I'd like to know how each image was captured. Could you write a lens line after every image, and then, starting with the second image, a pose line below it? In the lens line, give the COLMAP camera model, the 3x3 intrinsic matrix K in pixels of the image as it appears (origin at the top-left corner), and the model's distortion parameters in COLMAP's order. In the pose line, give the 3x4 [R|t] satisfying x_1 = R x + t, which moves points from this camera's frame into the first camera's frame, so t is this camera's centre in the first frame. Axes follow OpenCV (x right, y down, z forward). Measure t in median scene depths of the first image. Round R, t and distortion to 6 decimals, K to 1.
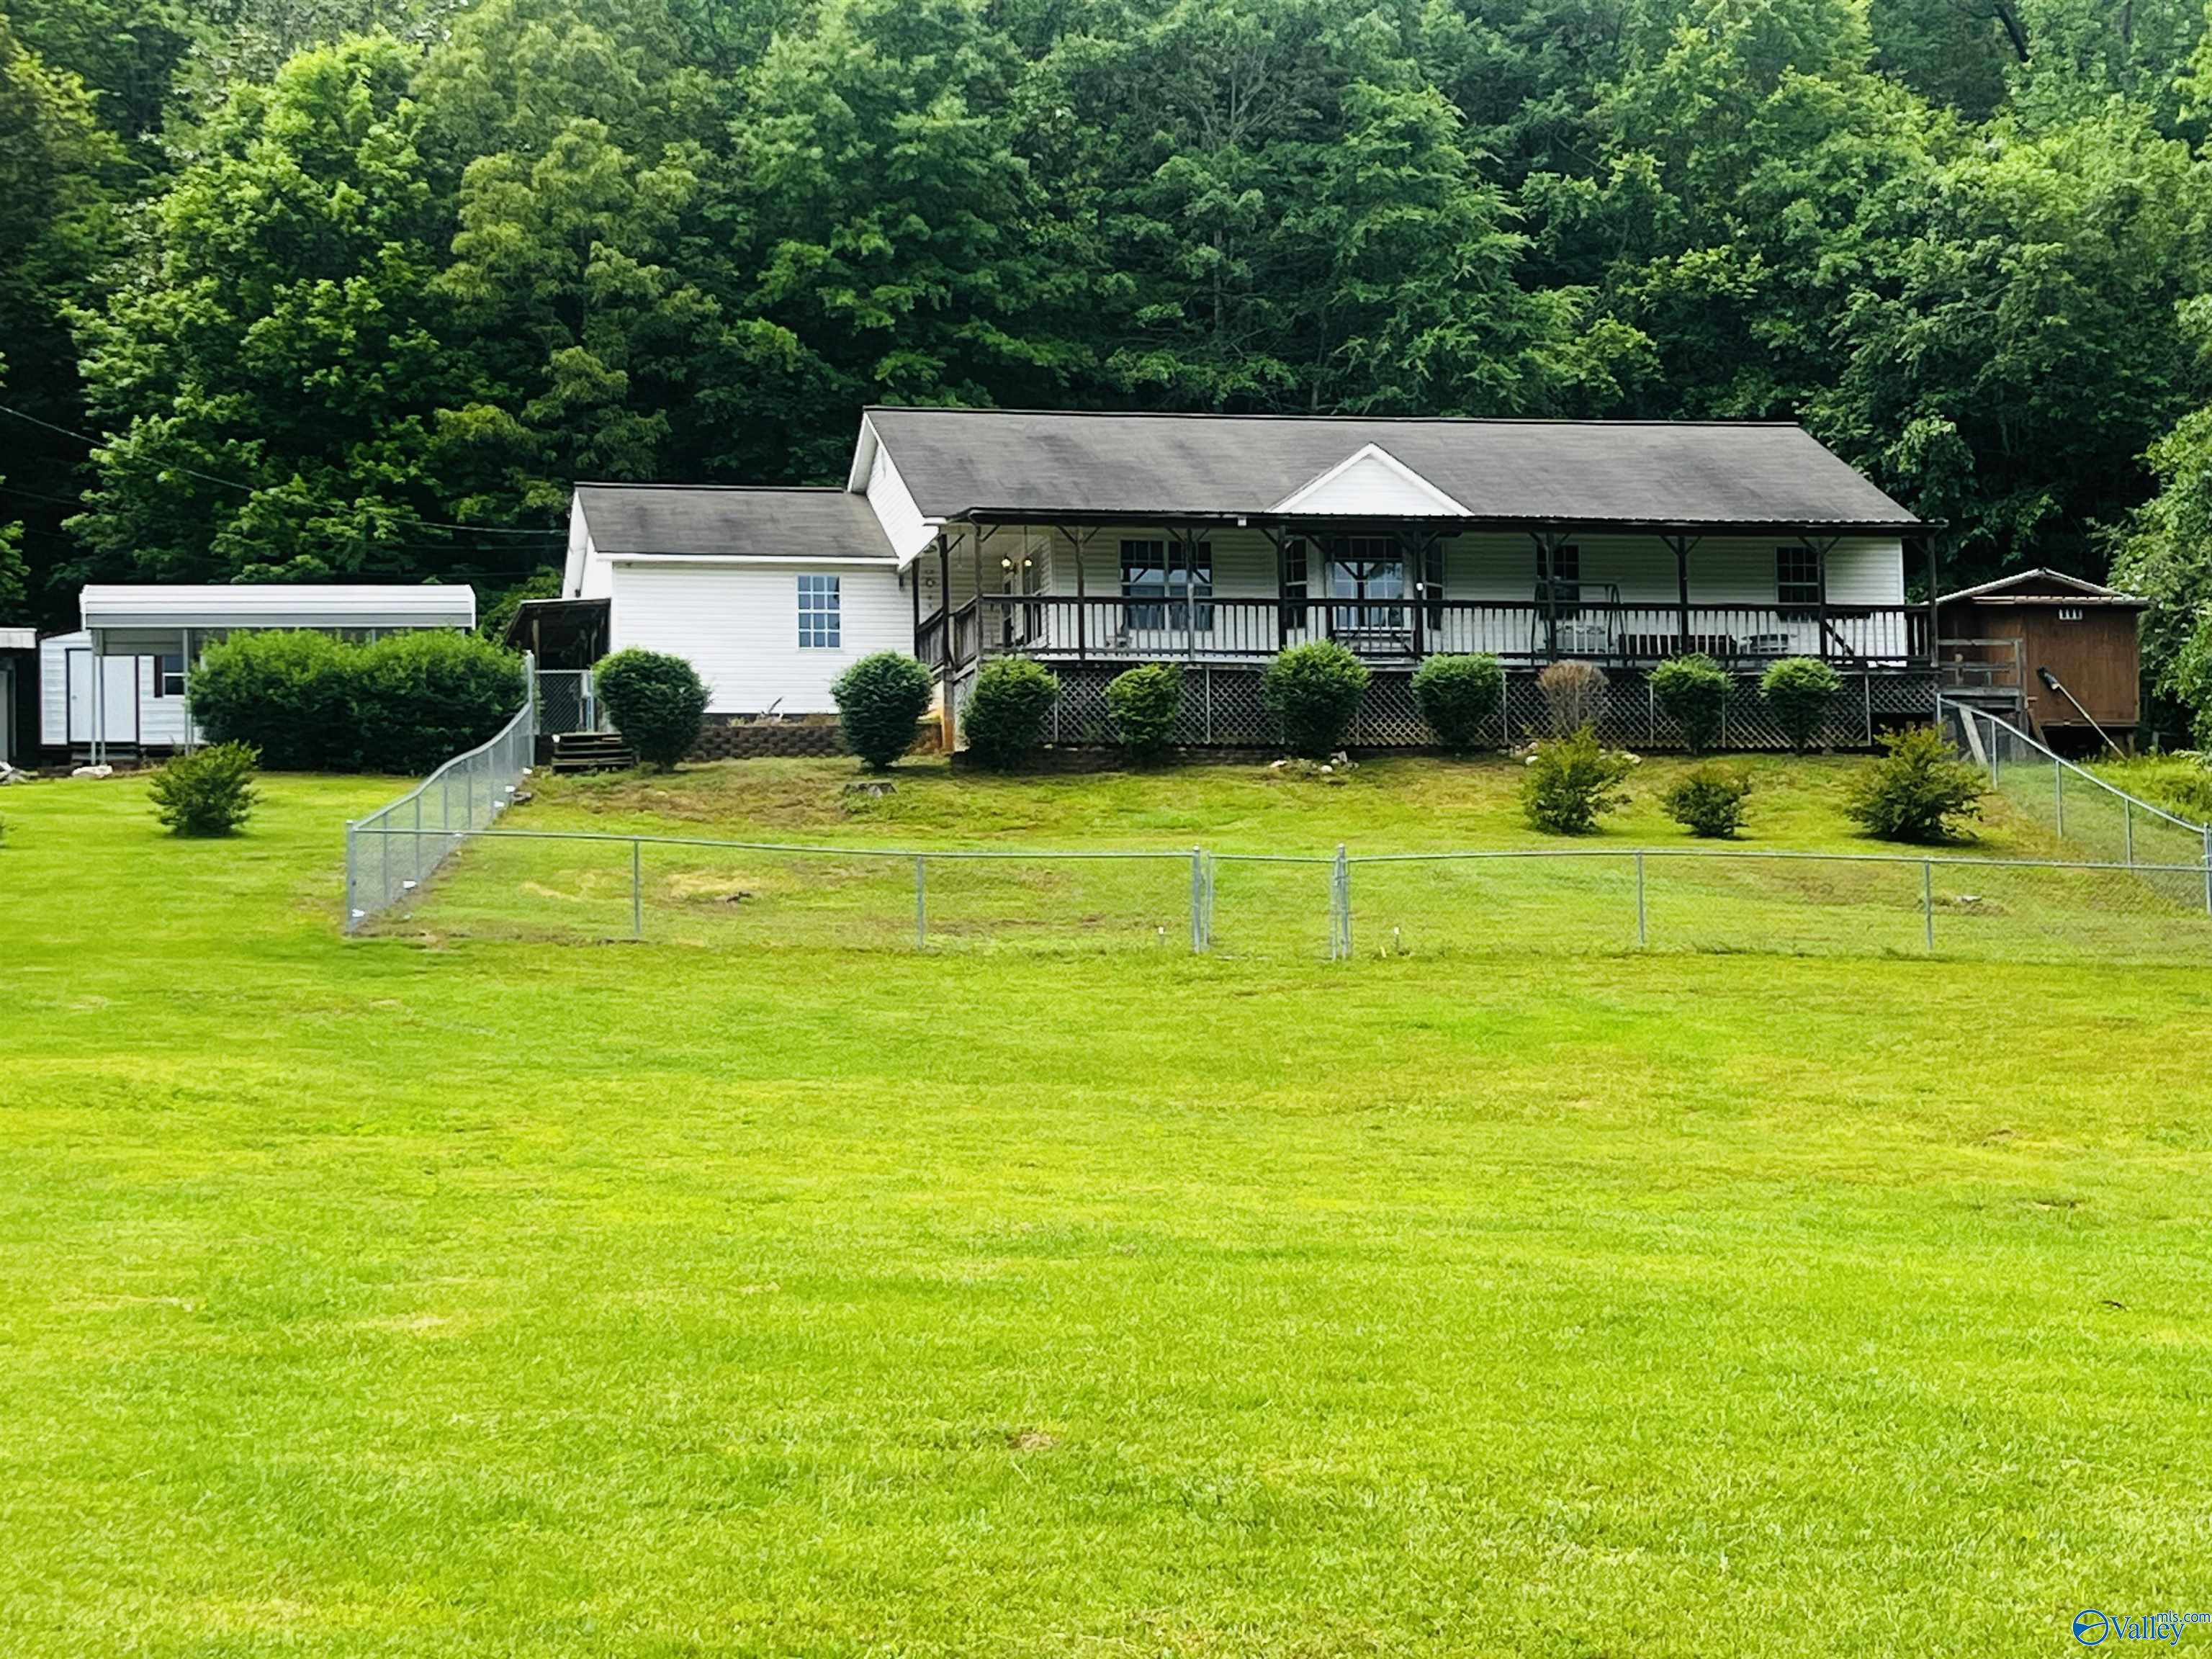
lens RADIAL K [[4097.8, 0, 1063.4], [0, 4097.8, 822.2], [0, 0, 1]] dist [0.195991, 0.000000]
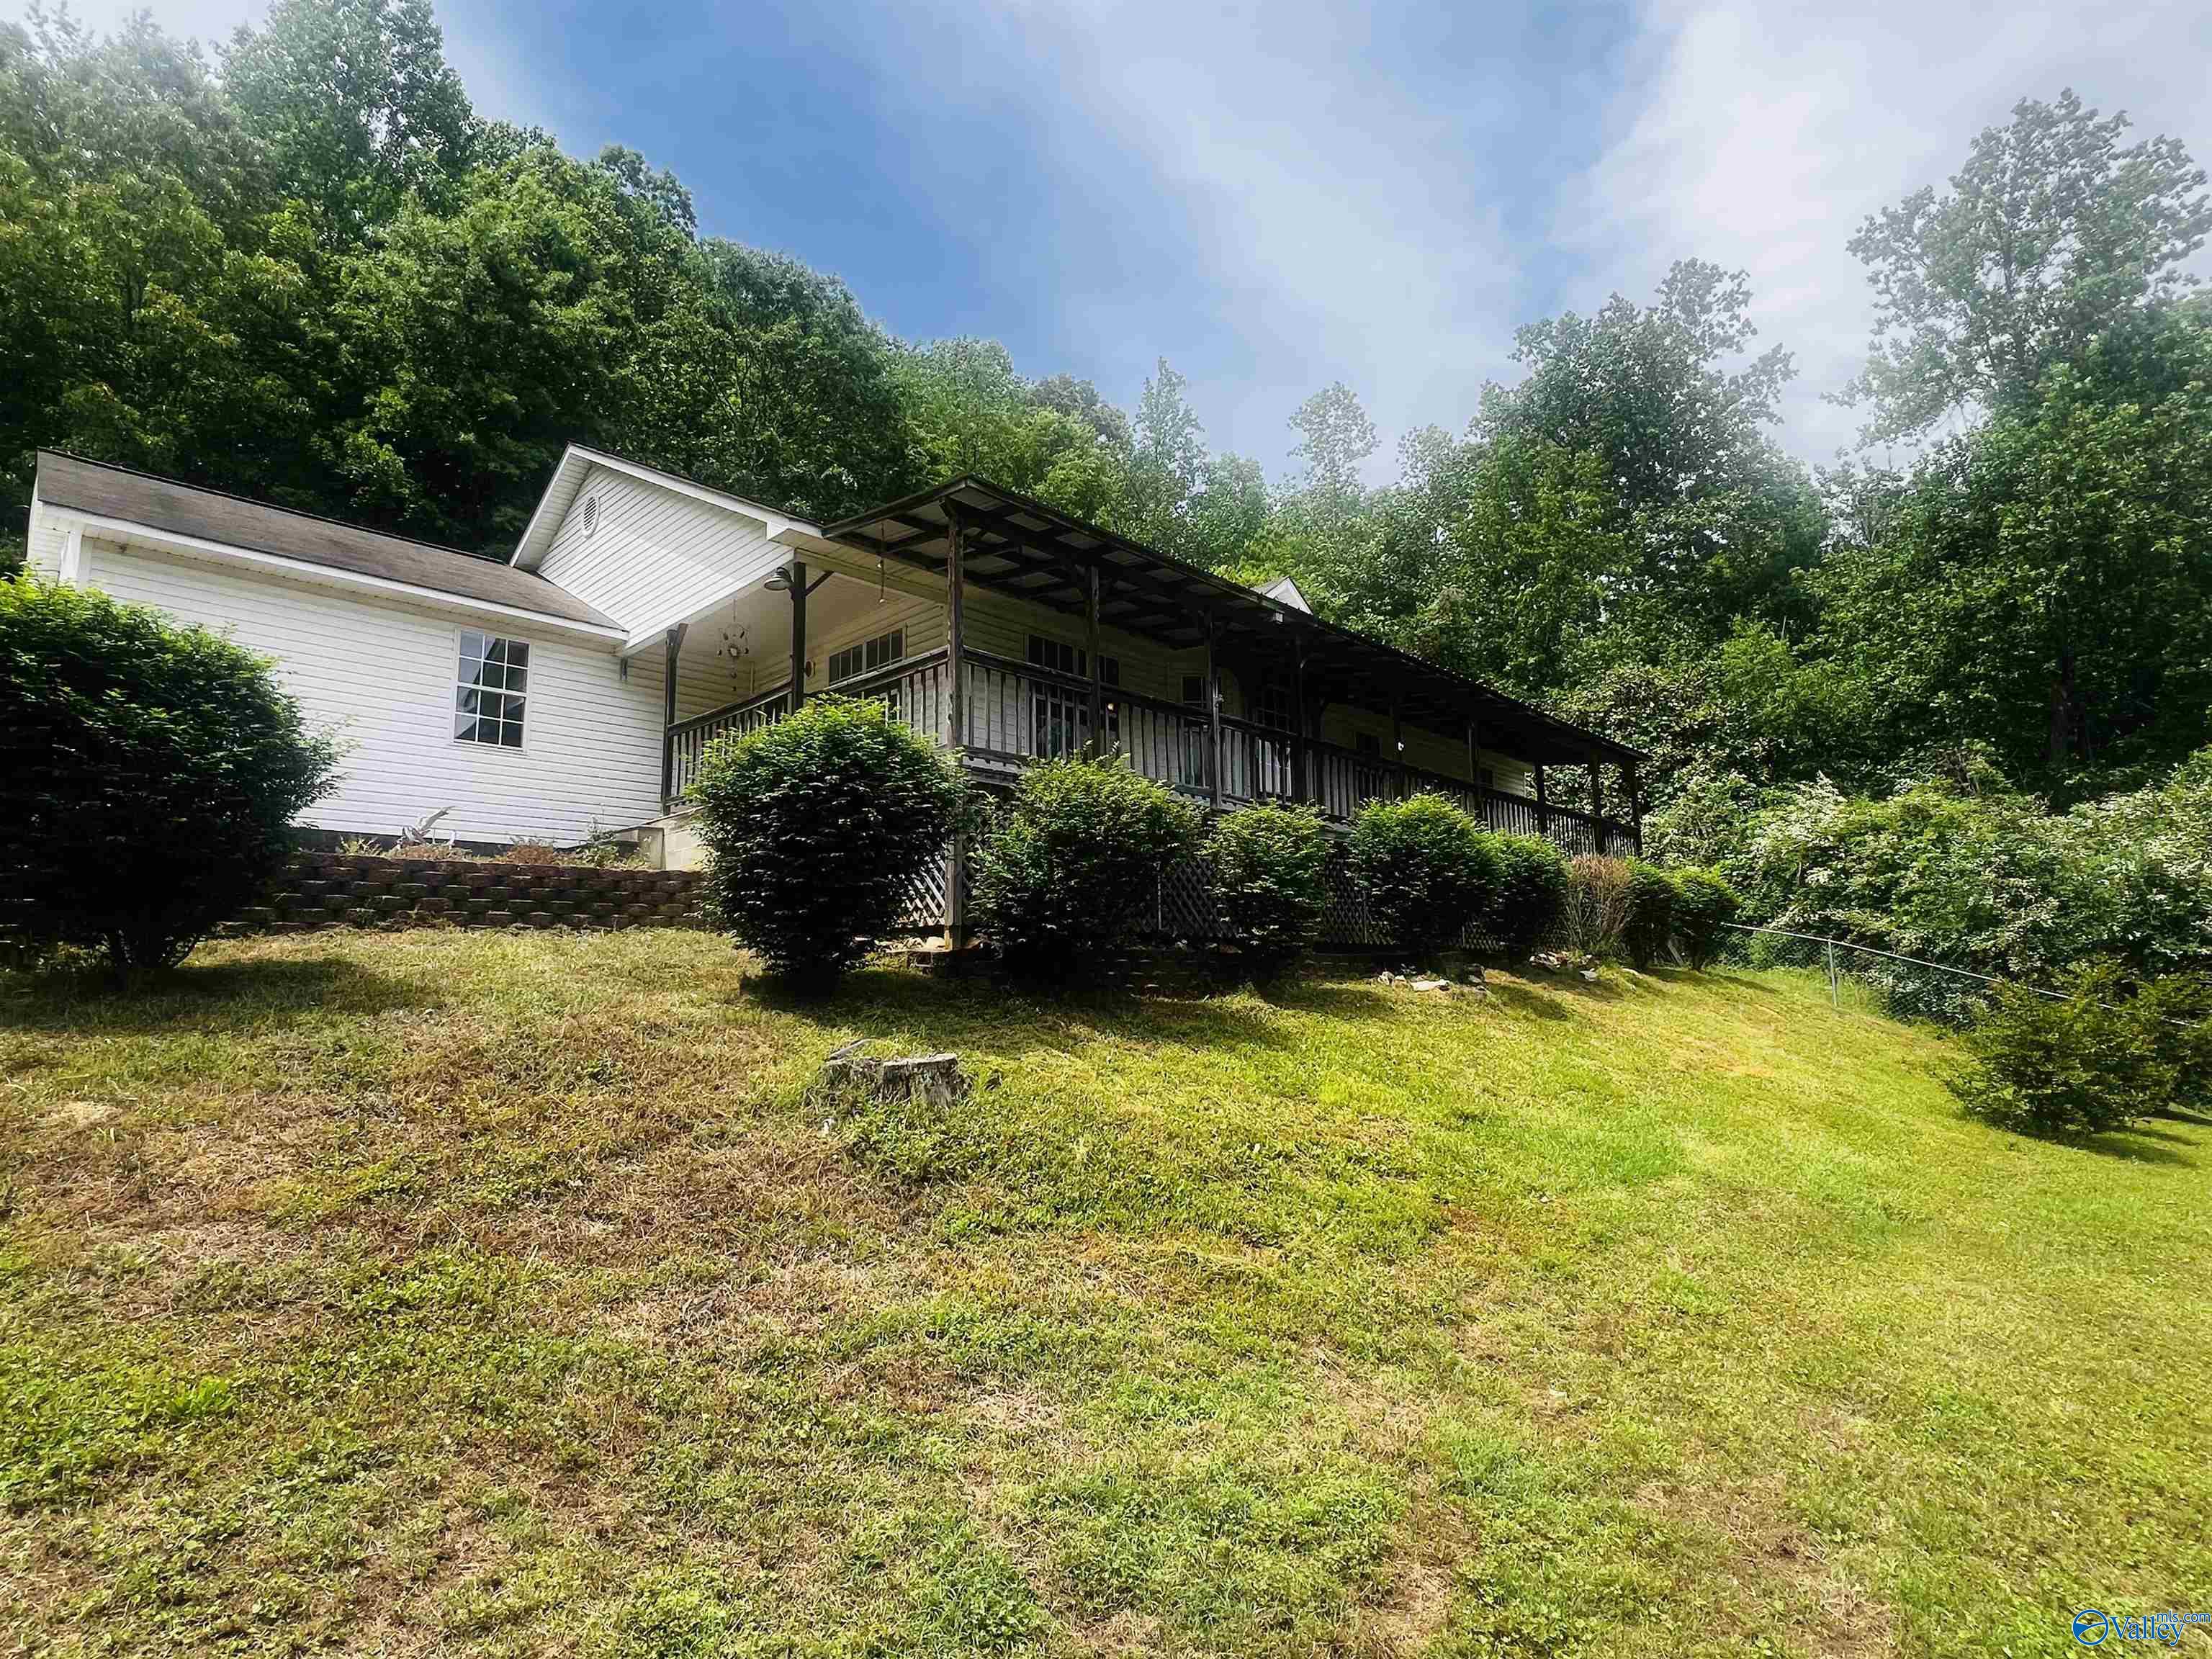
lens RADIAL K [[1069.0, 0, 1105.4], [0, 1069.0, 852.7], [0, 0, 1]] dist [-0.012538, 0.000121]
pose [[0.820550, 0.069318, 0.567356, -0.074570], [-0.047845, 0.997465, -0.052670, -0.020371], [-0.569569, 0.016073, 0.821787, 0.802064]]
